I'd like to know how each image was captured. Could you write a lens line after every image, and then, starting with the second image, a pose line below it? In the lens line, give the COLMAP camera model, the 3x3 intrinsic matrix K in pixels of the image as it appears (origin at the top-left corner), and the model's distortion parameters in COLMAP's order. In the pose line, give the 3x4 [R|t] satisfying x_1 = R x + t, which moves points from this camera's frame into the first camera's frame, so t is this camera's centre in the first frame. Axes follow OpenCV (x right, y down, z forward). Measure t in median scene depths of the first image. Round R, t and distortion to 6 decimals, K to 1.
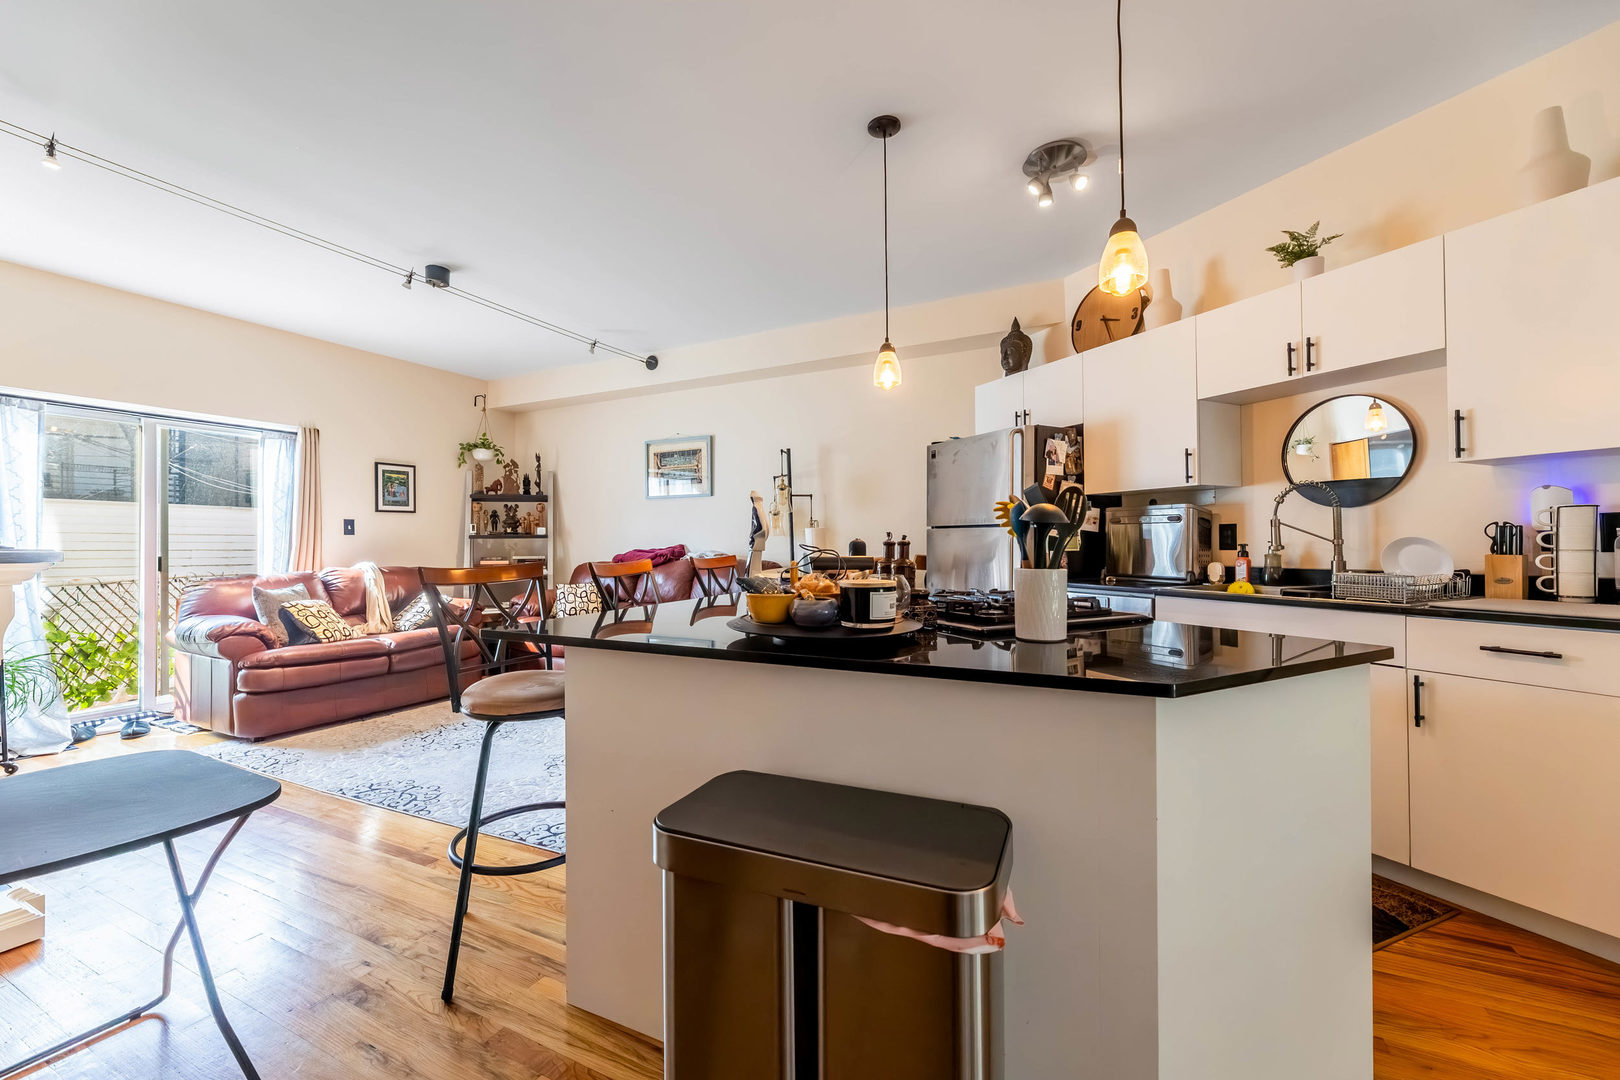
lens RADIAL K [[653.2, 0, 801.7], [0, 653.2, 538.7], [0, 0, 1]] dist [-0.000172, -0.000179]
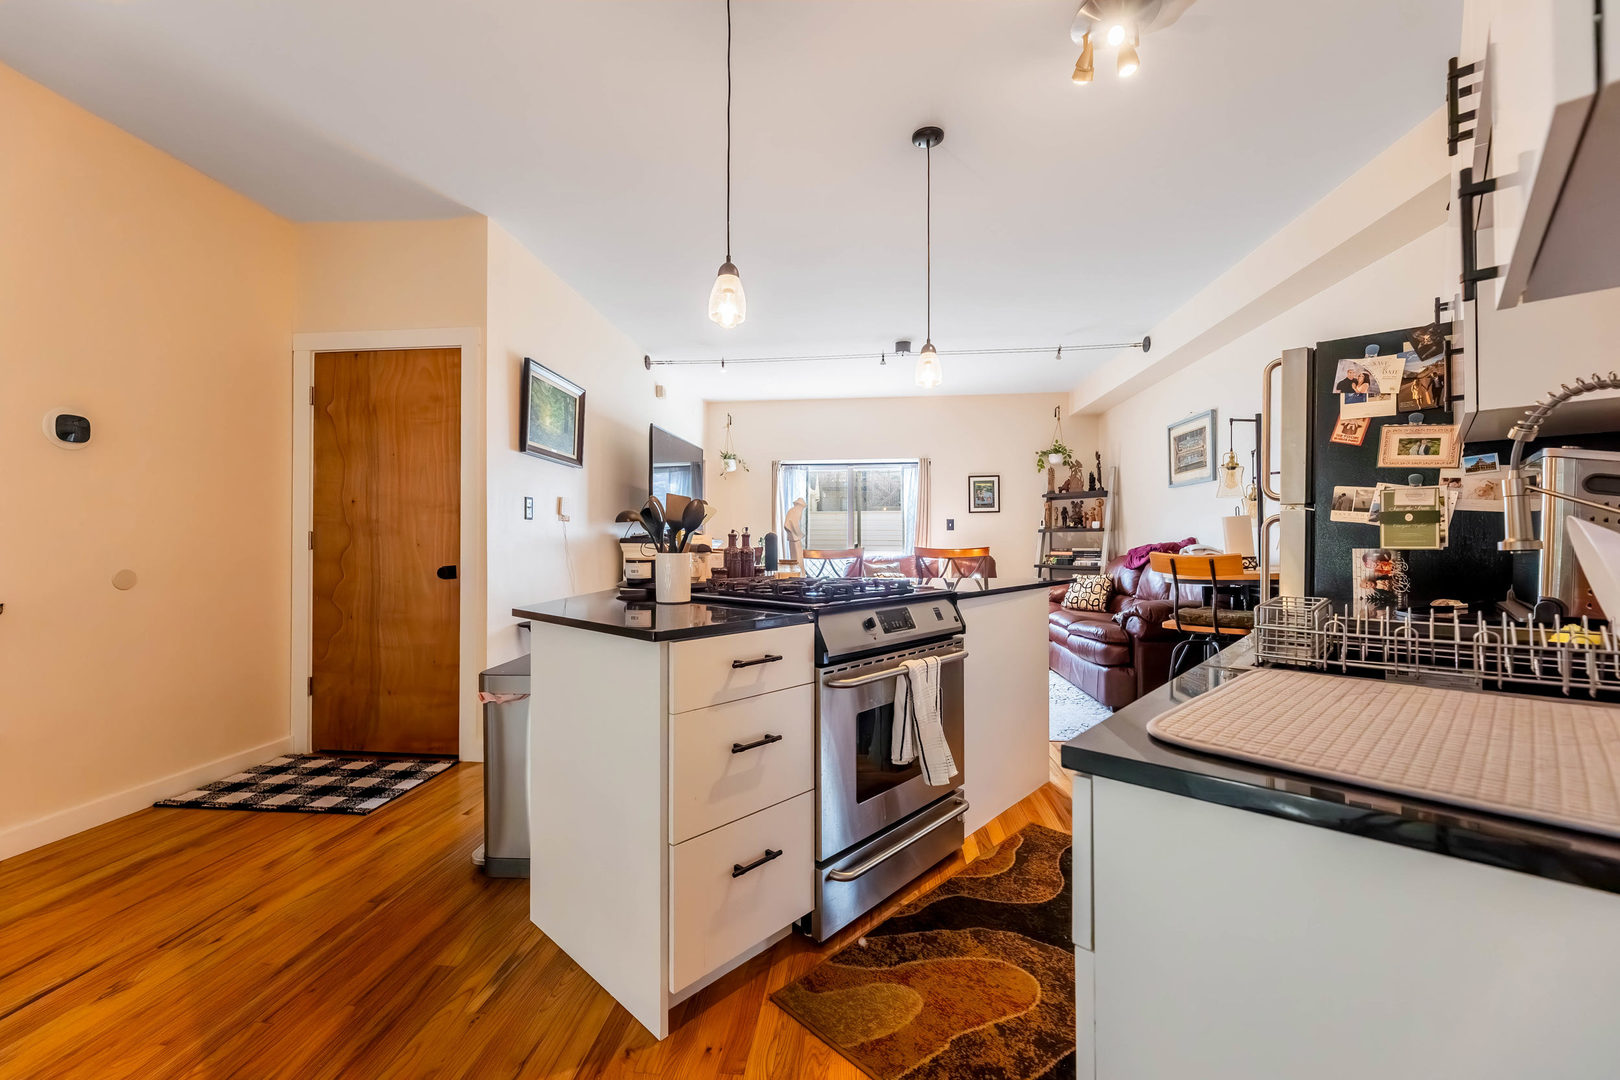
lens RADIAL K [[648.2, 0, 796.9], [0, 648.2, 539.0], [0, 0, 1]] dist [-0.000309, 0.000052]
pose [[0.341477, 0.003901, -0.939882, 0.532462], [0.006047, 0.999962, 0.006347, 0.002320], [0.939871, -0.007850, 0.341441, 0.229066]]
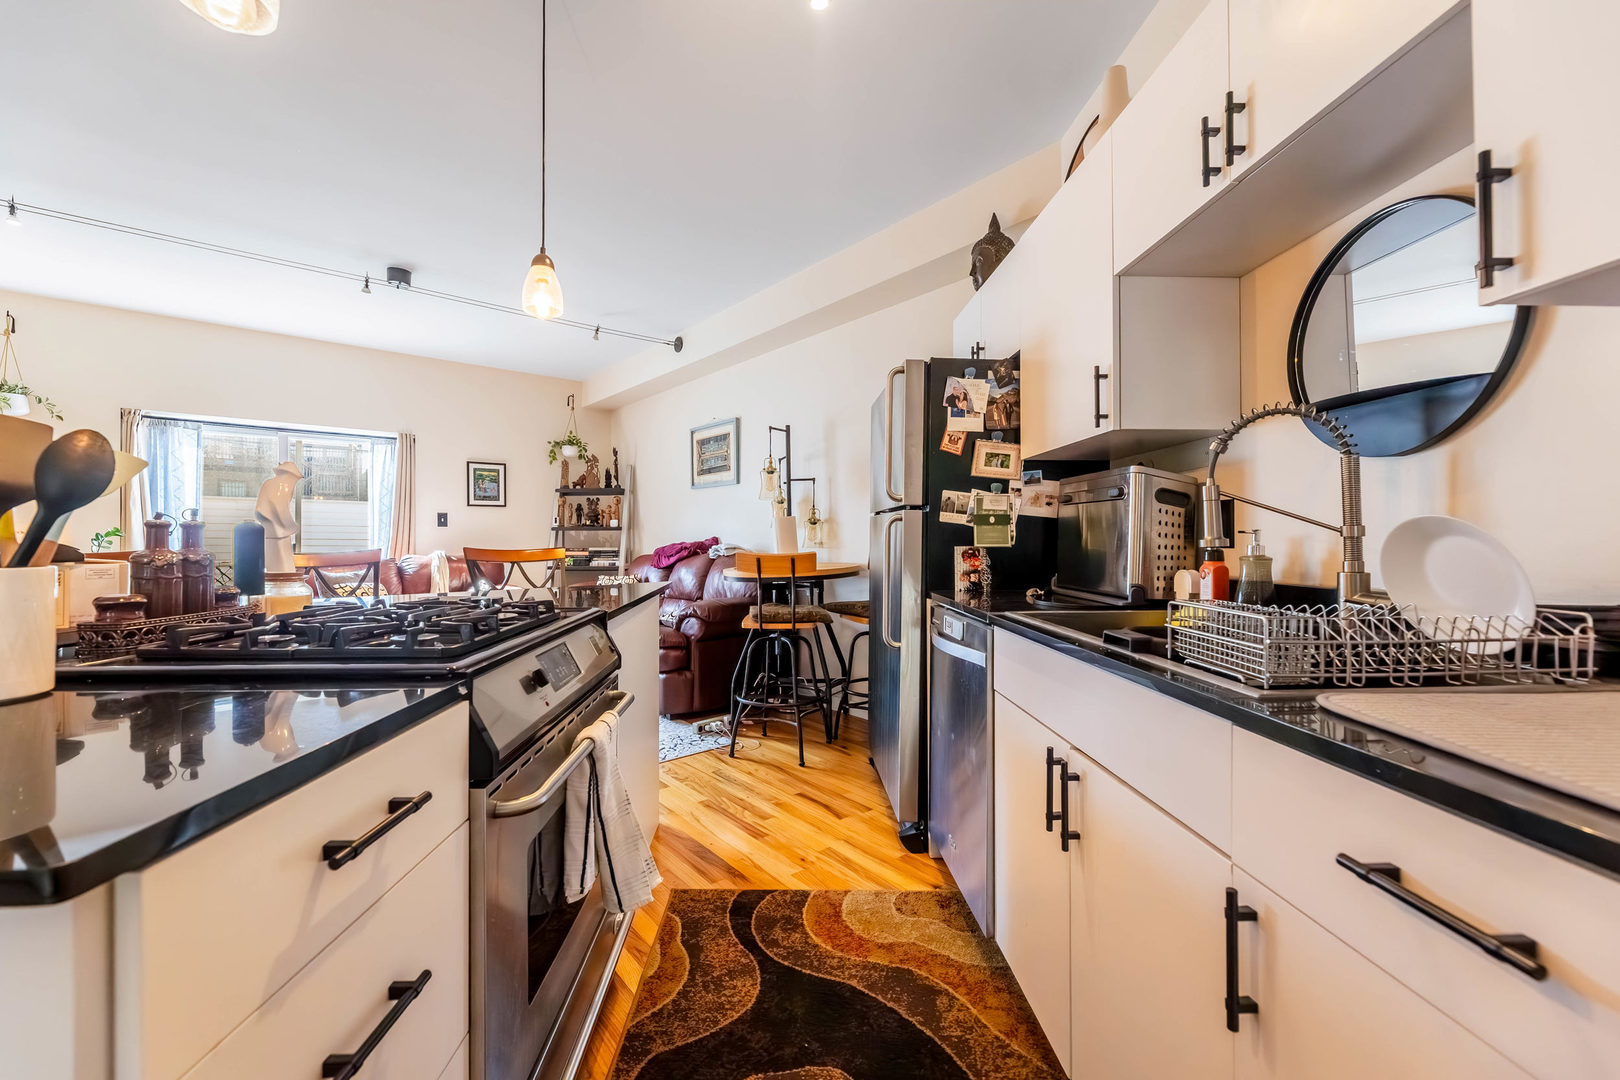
lens RADIAL K [[650.2, 0, 804.8], [0, 650.2, 540.2], [0, 0, 1]] dist [-0.000898, 0.000391]
pose [[0.916245, 0.007719, -0.400545, 0.354232], [-0.004289, 0.999946, 0.009458, 0.004759], [0.400597, -0.006948, 0.916228, 0.233139]]
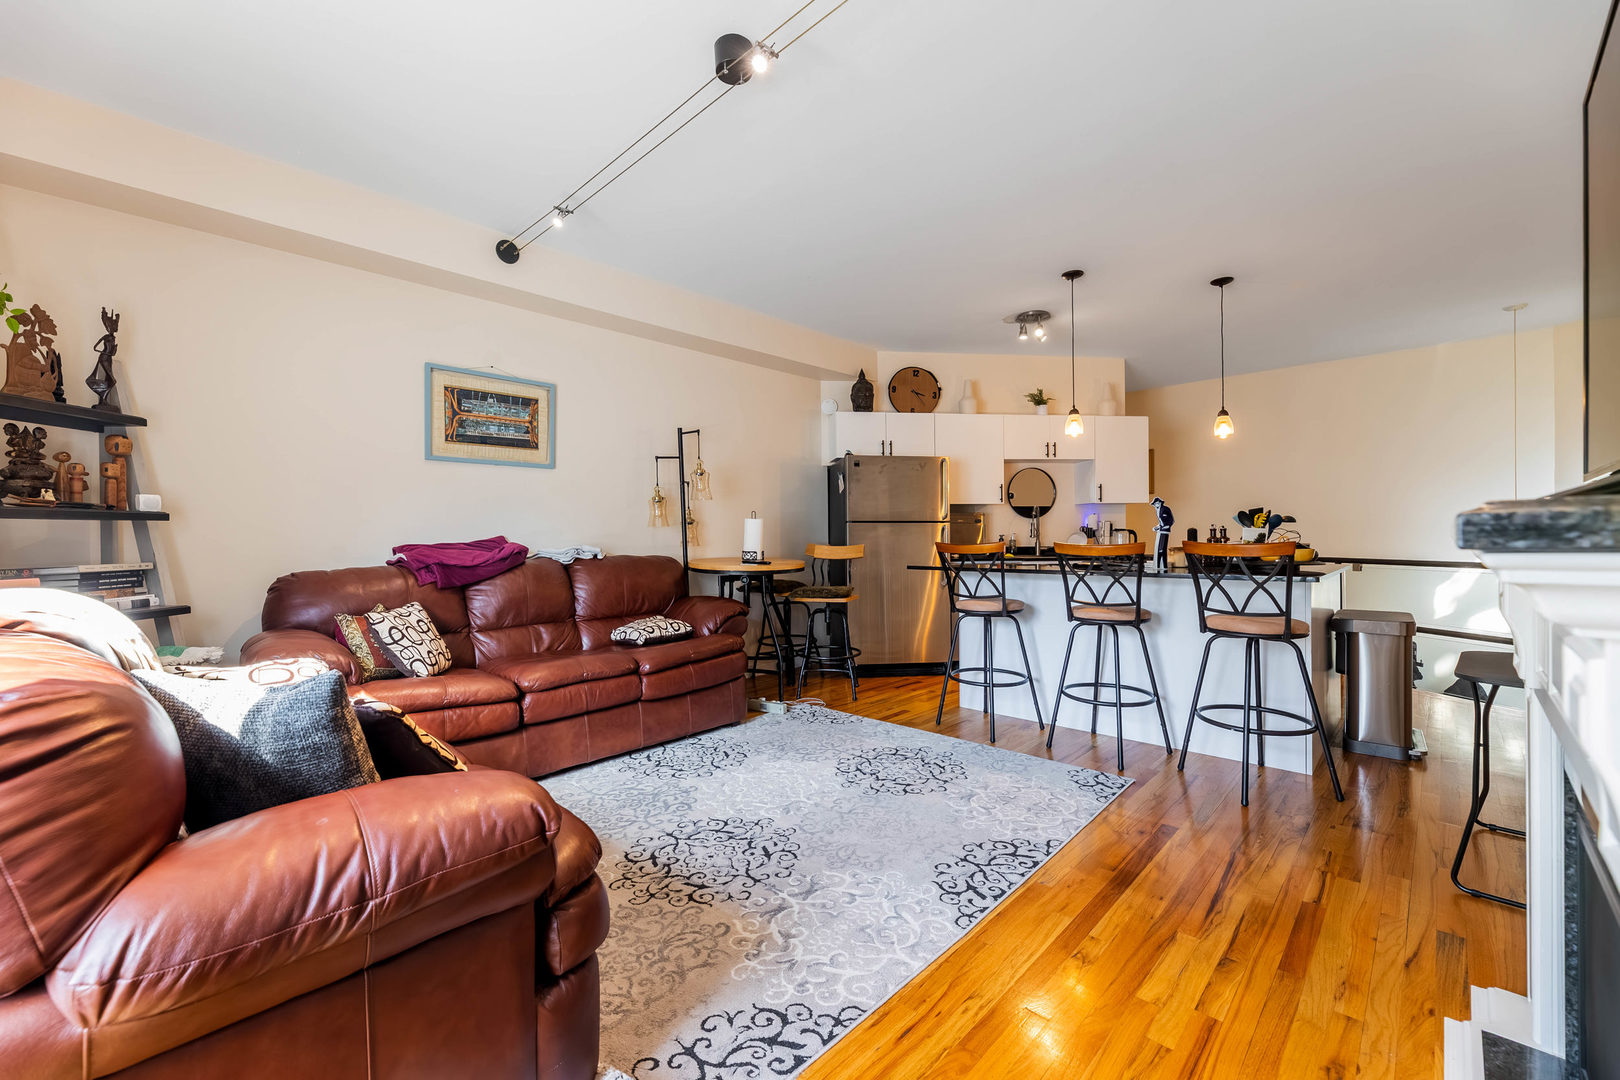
lens RADIAL K [[646.8, 0, 802.8], [0, 646.8, 536.9], [0, 0, 1]] dist [-0.001296, -0.000117]
pose [[0.306691, 0.005664, 0.951792, -0.829734], [0.000709, 0.999981, -0.006179, 0.016076], [-0.951809, 0.002570, 0.306681, 0.591649]]
